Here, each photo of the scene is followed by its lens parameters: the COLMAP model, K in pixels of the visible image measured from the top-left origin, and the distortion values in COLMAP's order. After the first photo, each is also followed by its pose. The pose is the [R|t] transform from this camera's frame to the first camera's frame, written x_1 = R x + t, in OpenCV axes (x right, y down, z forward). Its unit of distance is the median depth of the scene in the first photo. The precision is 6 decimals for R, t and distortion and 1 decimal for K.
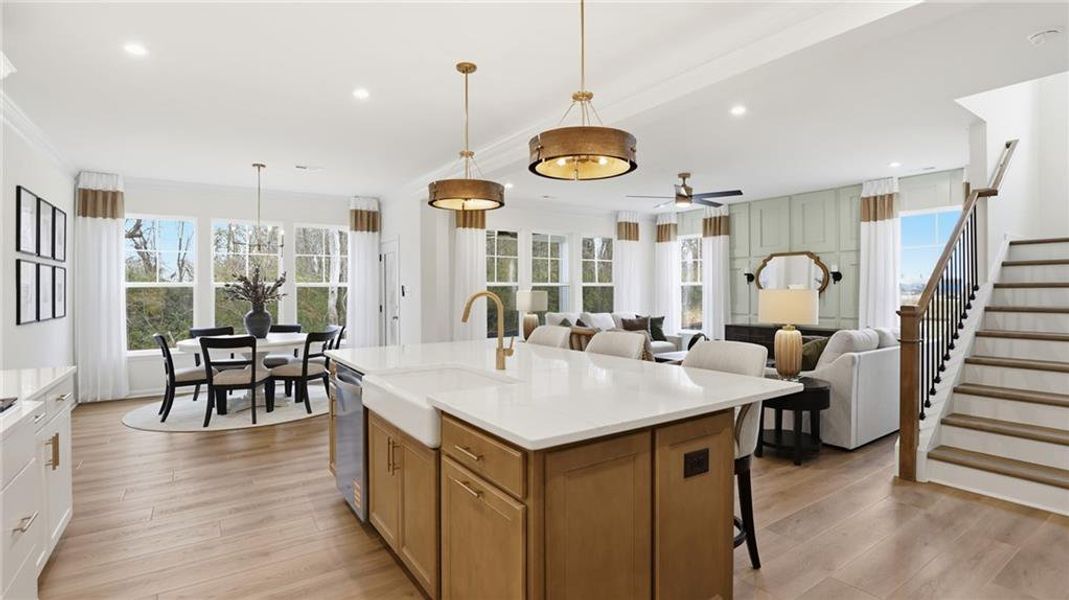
lens RADIAL K [[505.2, 0, 537.3], [0, 505.2, 291.4], [0, 0, 1]] dist [-0.037073, 0.006843]
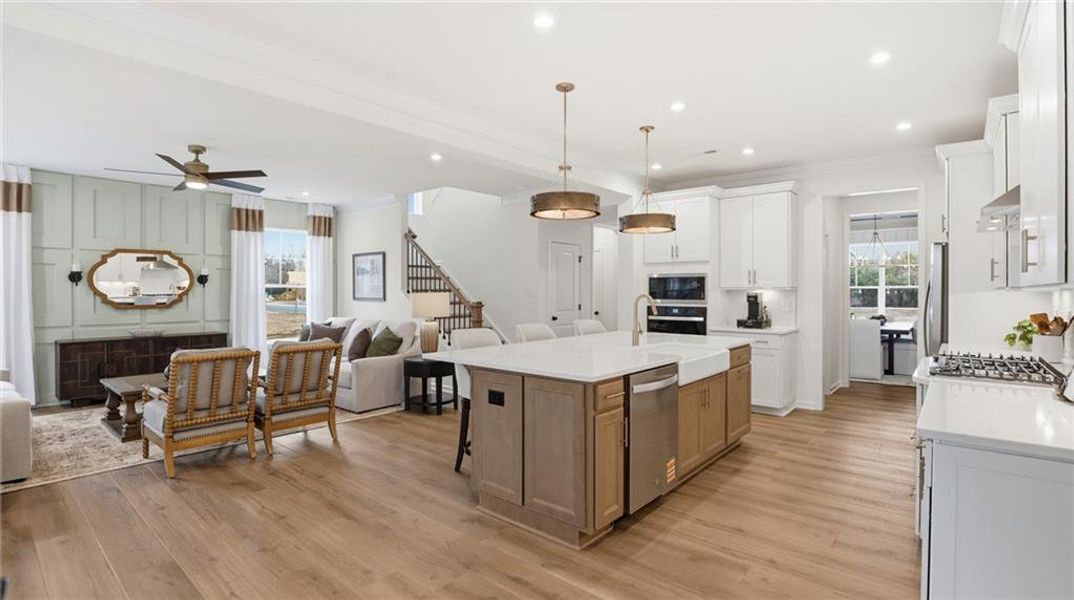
lens RADIAL K [[512.6, 0, 535.7], [0, 512.6, 295.3], [0, 0, 1]] dist [-0.017859, 0.000241]
pose [[-0.253988, -0.004954, 0.967195, -0.522724], [0.002624, 0.999980, 0.005811, -0.002843], [-0.967204, 0.004014, -0.253969, 0.586269]]
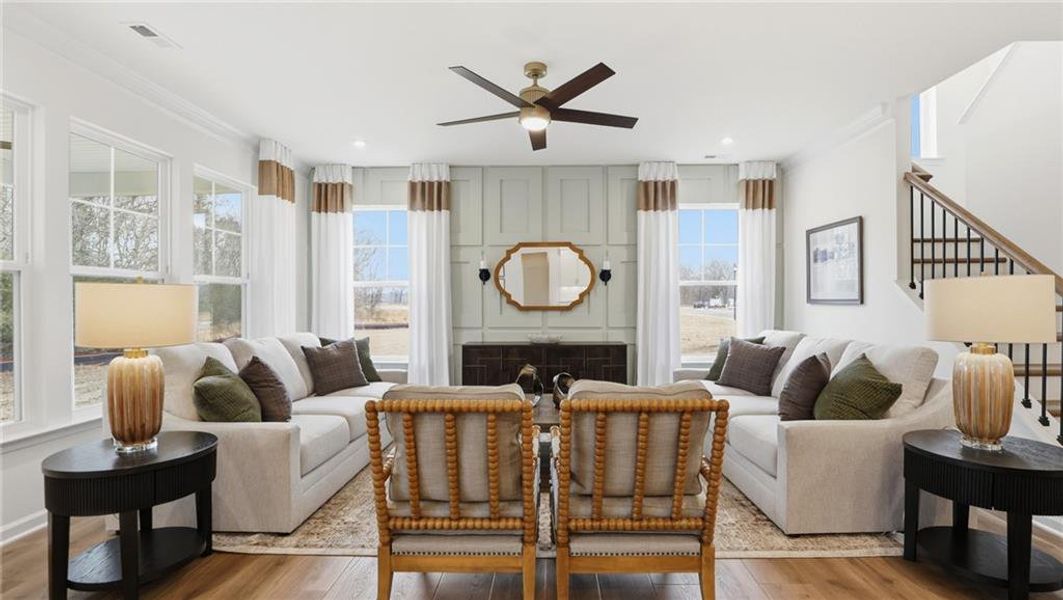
lens RADIAL K [[502.3, 0, 535.6], [0, 502.3, 305.5], [0, 0, 1]] dist [-0.037073, 0.006843]
pose [[0.586622, -0.006803, 0.809832, -0.109845], [0.001143, 0.999971, 0.007572, 0.010616], [-0.809860, -0.003516, 0.586613, 0.589709]]
